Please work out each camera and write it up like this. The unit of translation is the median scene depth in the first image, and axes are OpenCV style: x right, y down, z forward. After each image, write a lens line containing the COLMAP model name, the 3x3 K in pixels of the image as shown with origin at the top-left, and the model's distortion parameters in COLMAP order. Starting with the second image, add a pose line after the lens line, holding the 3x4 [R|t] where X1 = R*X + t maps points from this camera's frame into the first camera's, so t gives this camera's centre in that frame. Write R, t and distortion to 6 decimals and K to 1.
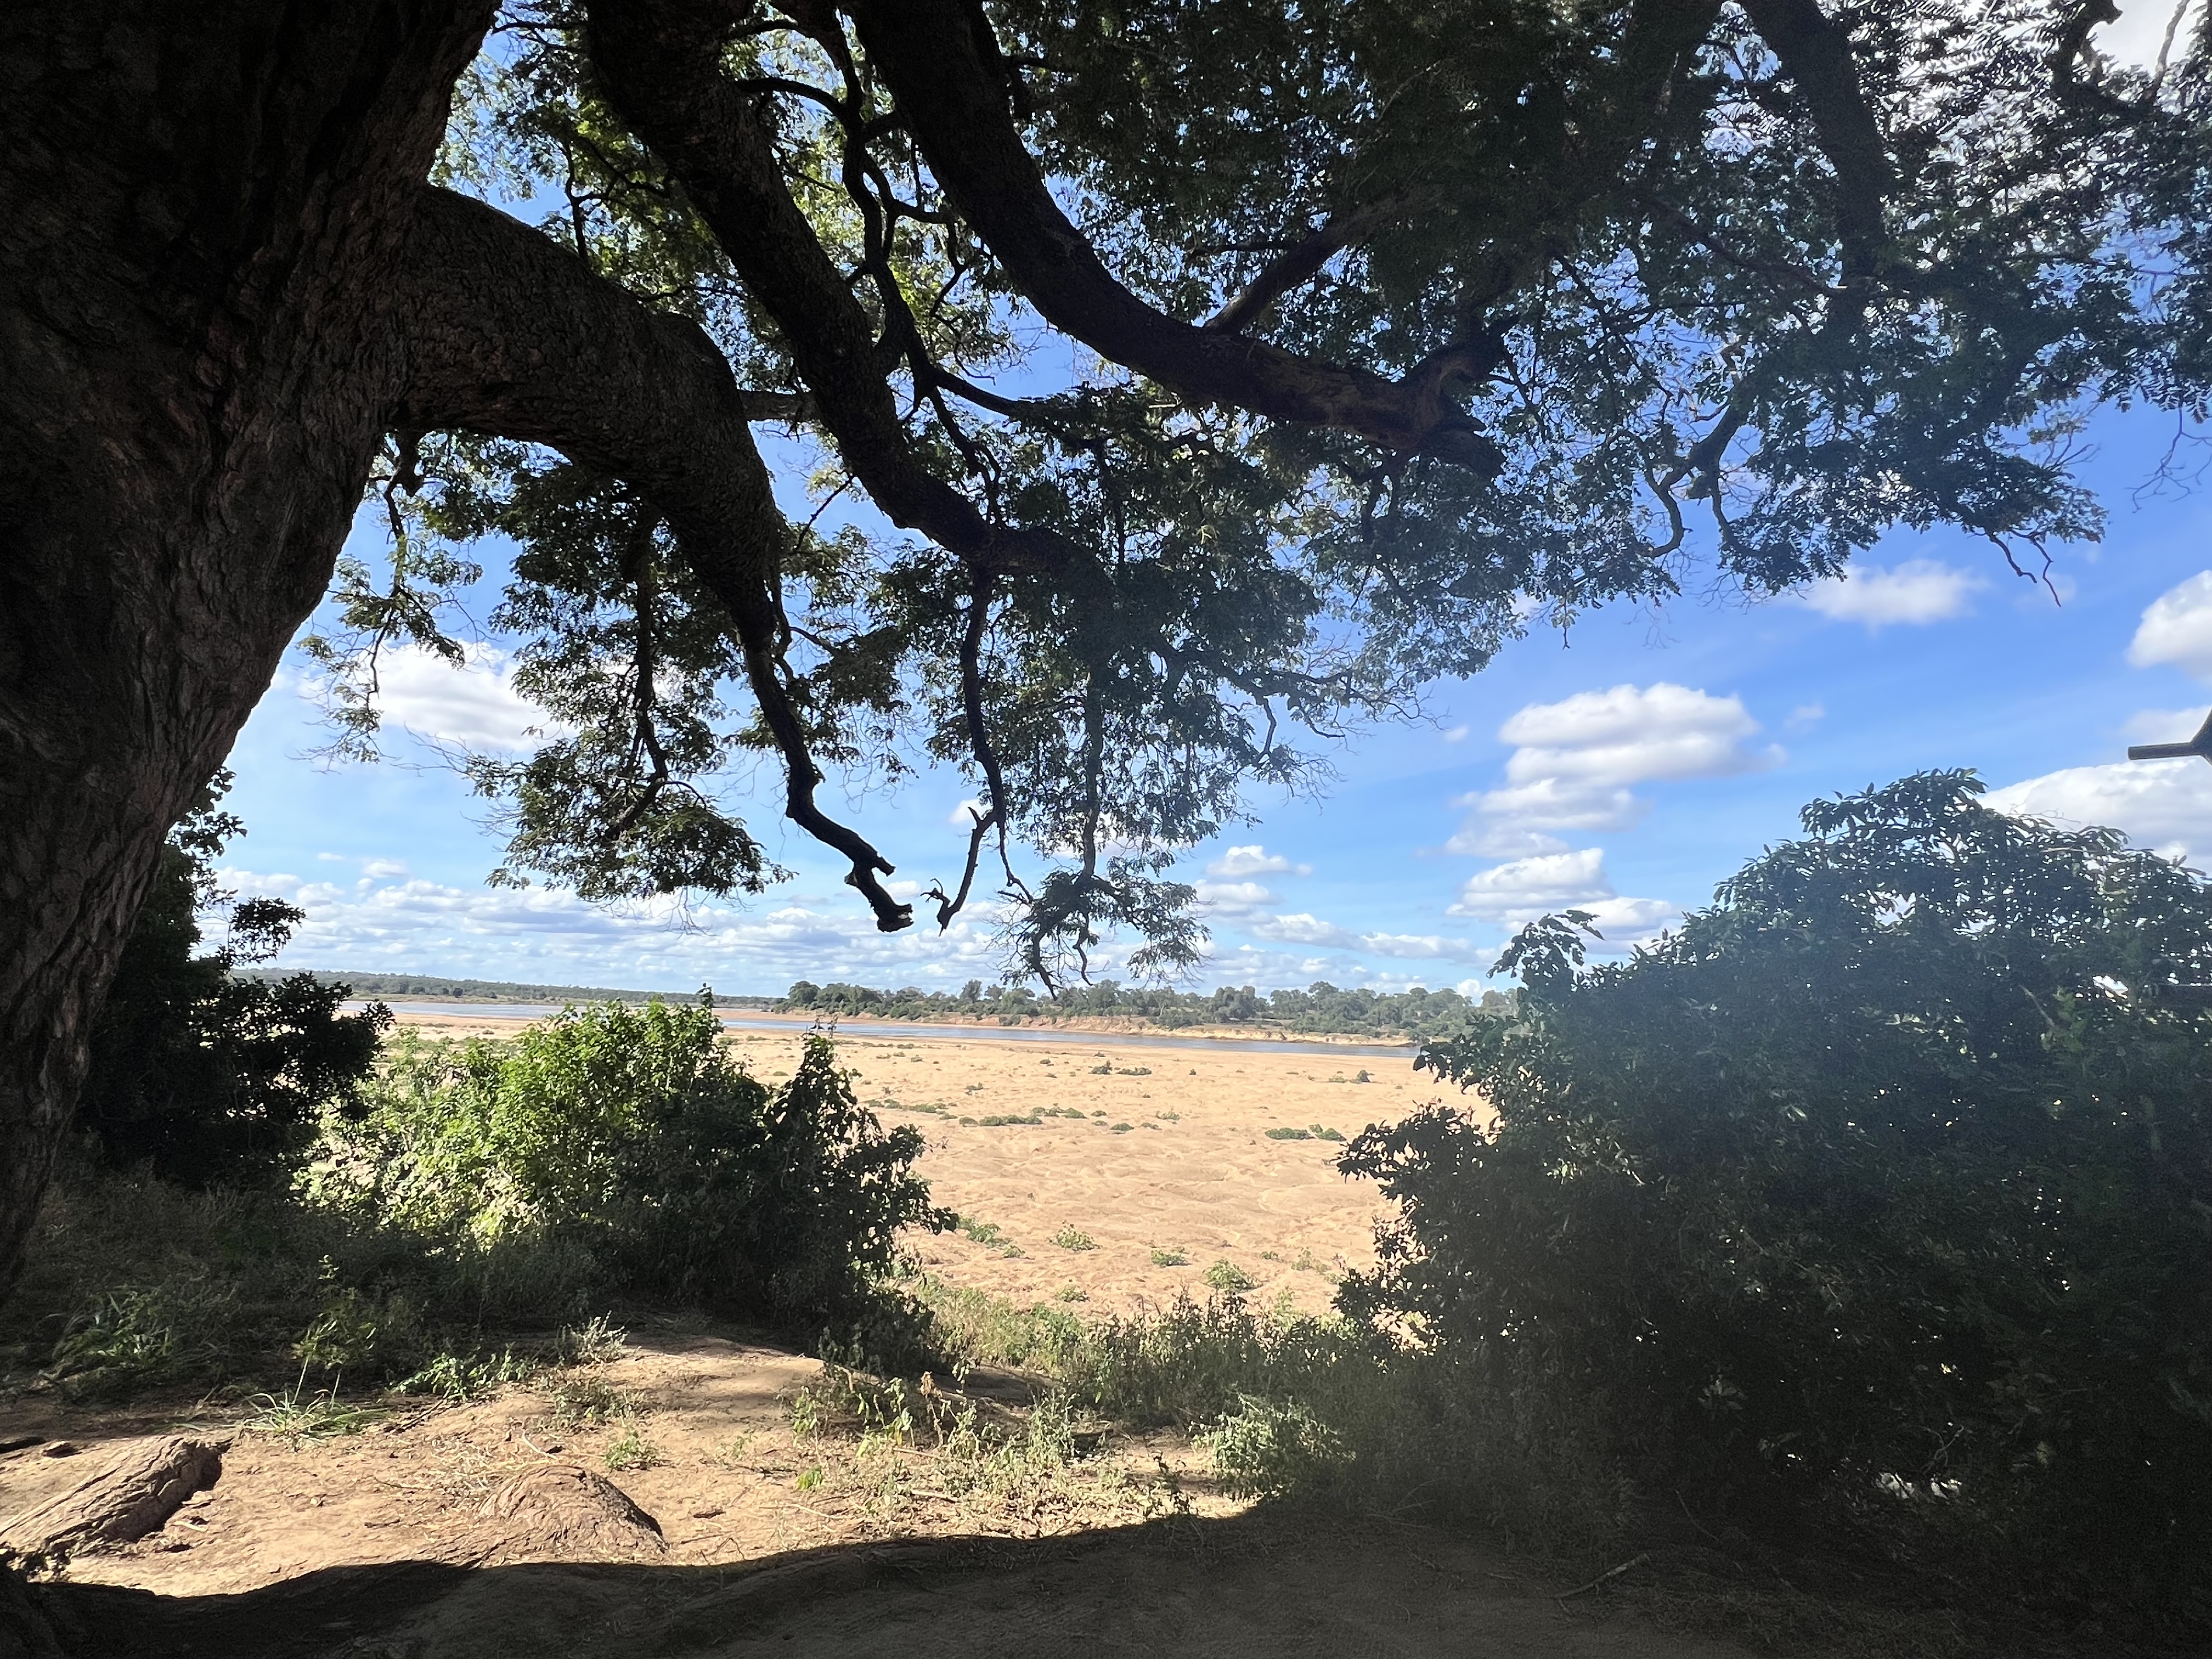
lens RADIAL K [[1097.4, 0, 1106.0], [0, 1097.4, 829.5], [0, 0, 1]] dist [-0.000067, -0.000065]
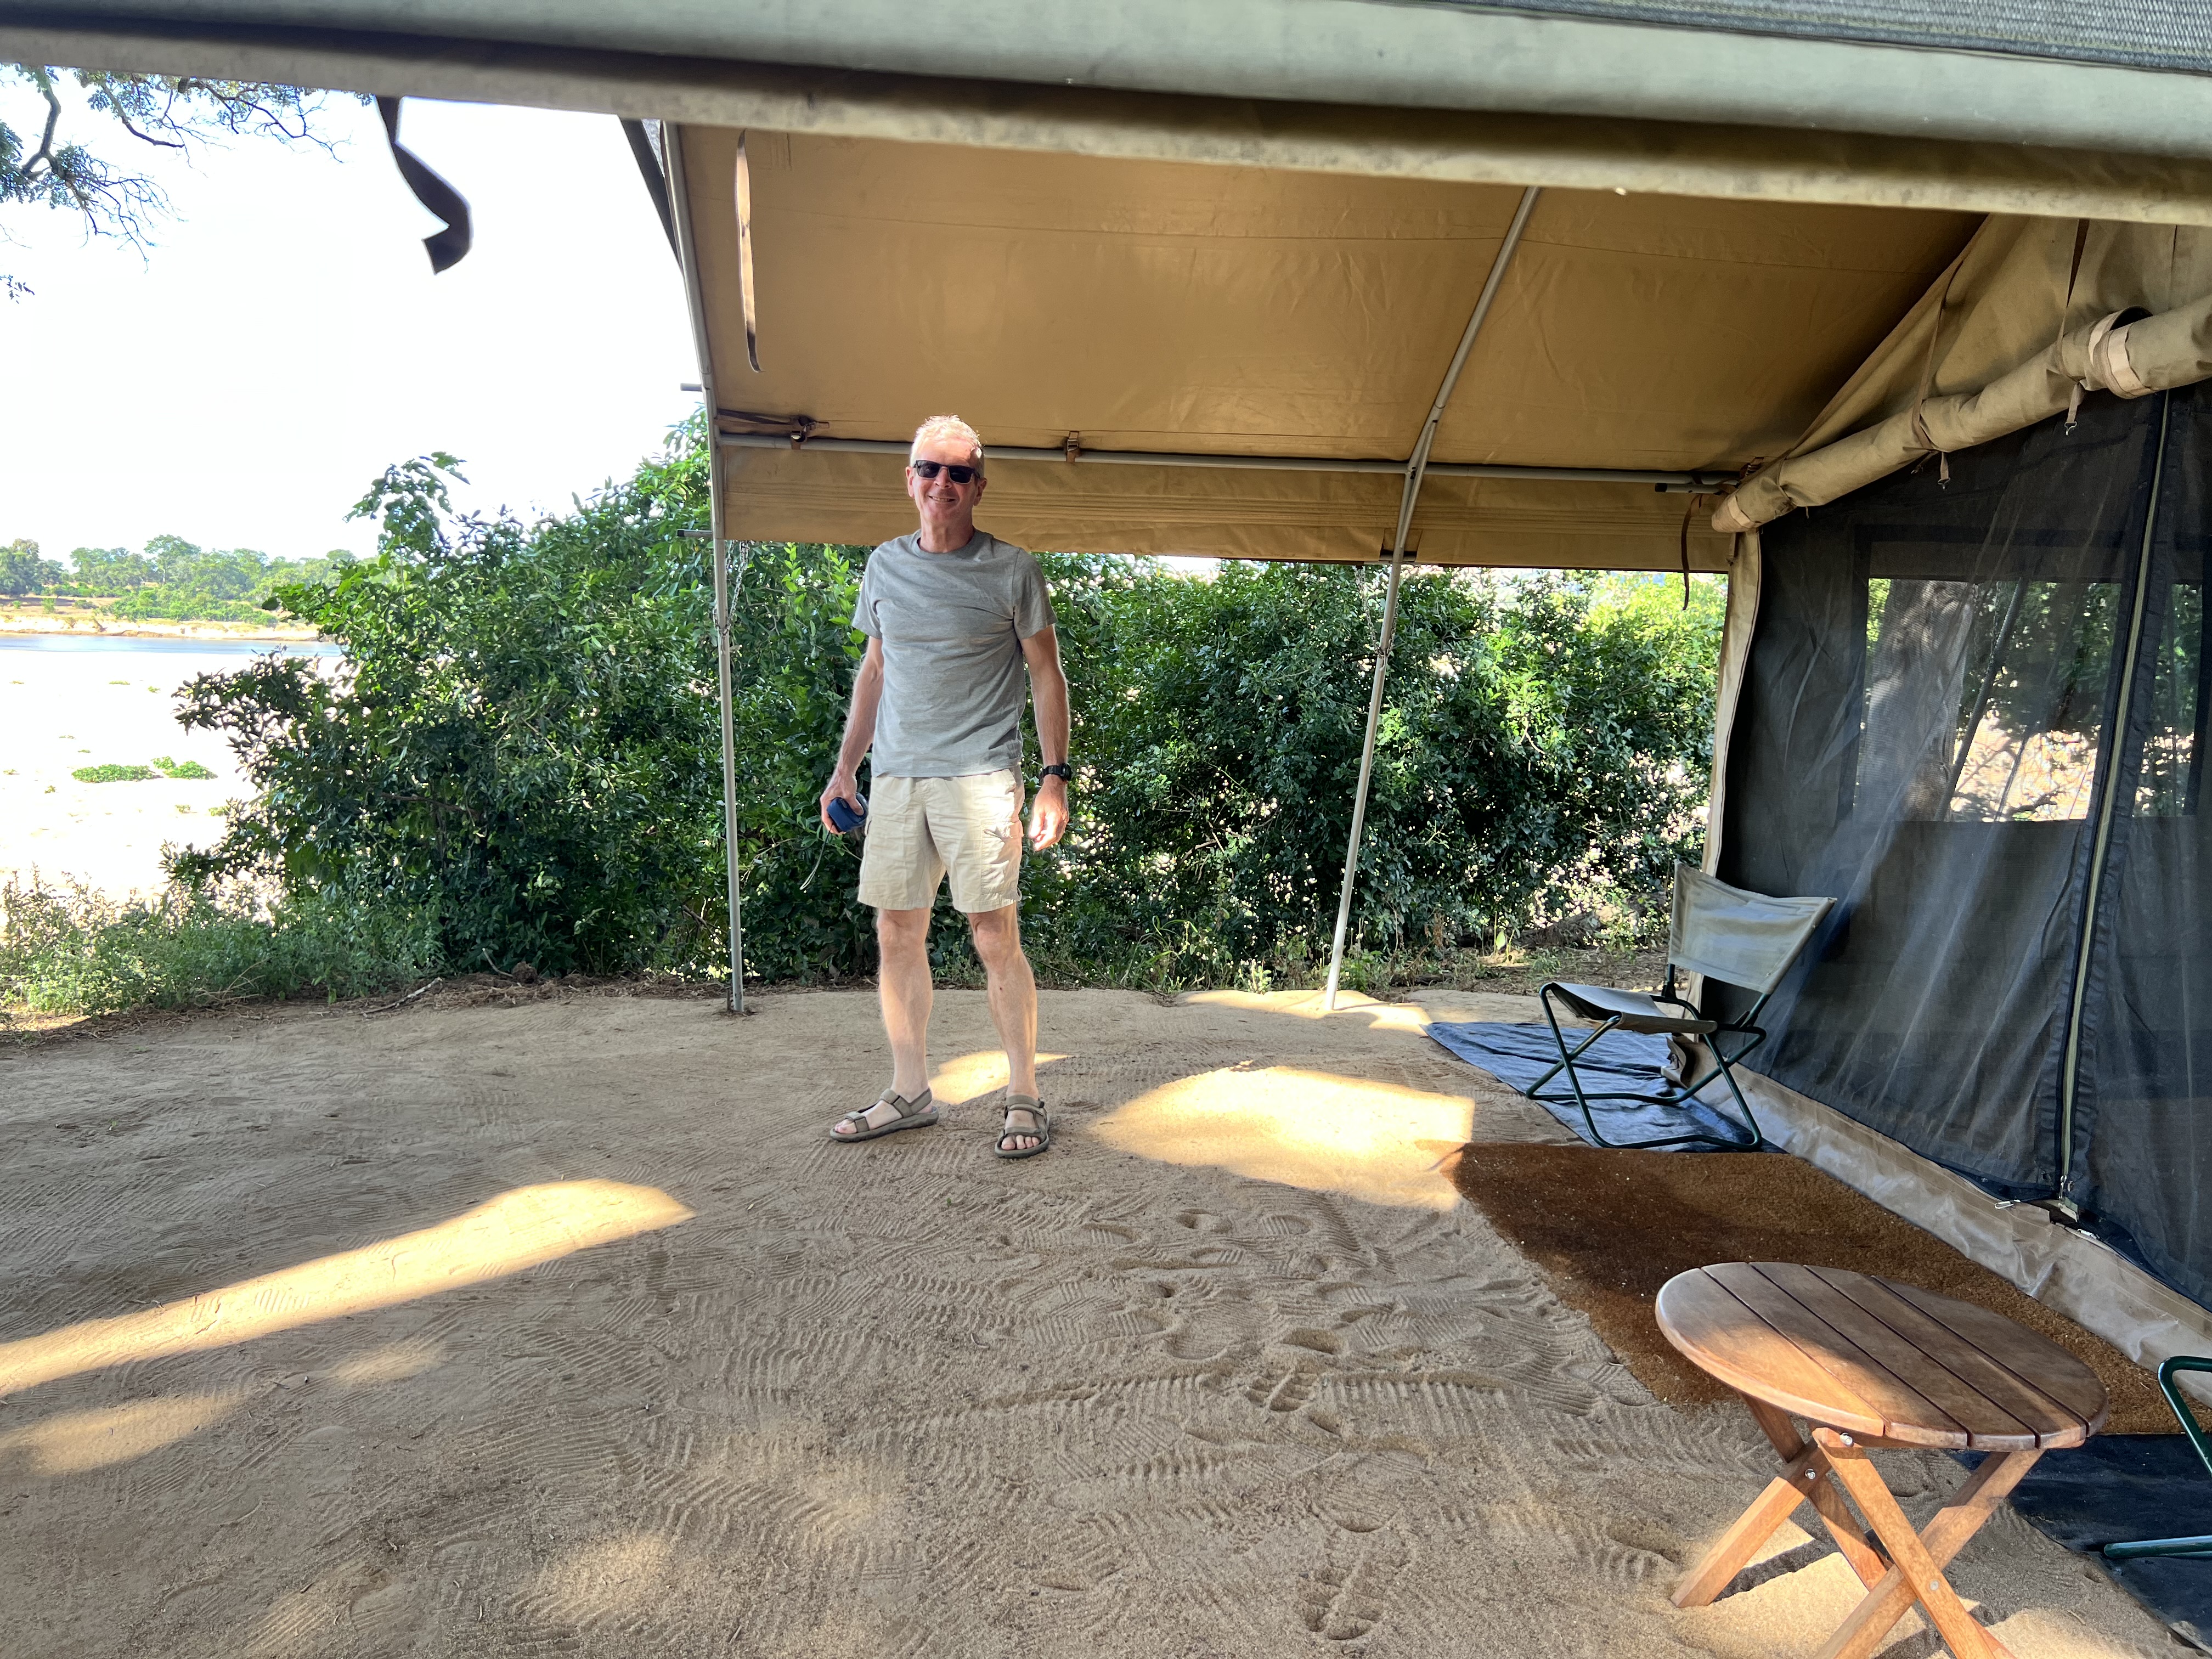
lens RADIAL K [[1684.2, 0, 1106.0], [0, 1684.2, 829.5], [0, 0, 1]] dist [0.068813, -0.086141]
pose [[0.773035, -0.085054, 0.628635, -0.043179], [-0.107210, 0.959199, 0.261616, -0.033137], [-0.625238, -0.269635, 0.732376, -0.280462]]
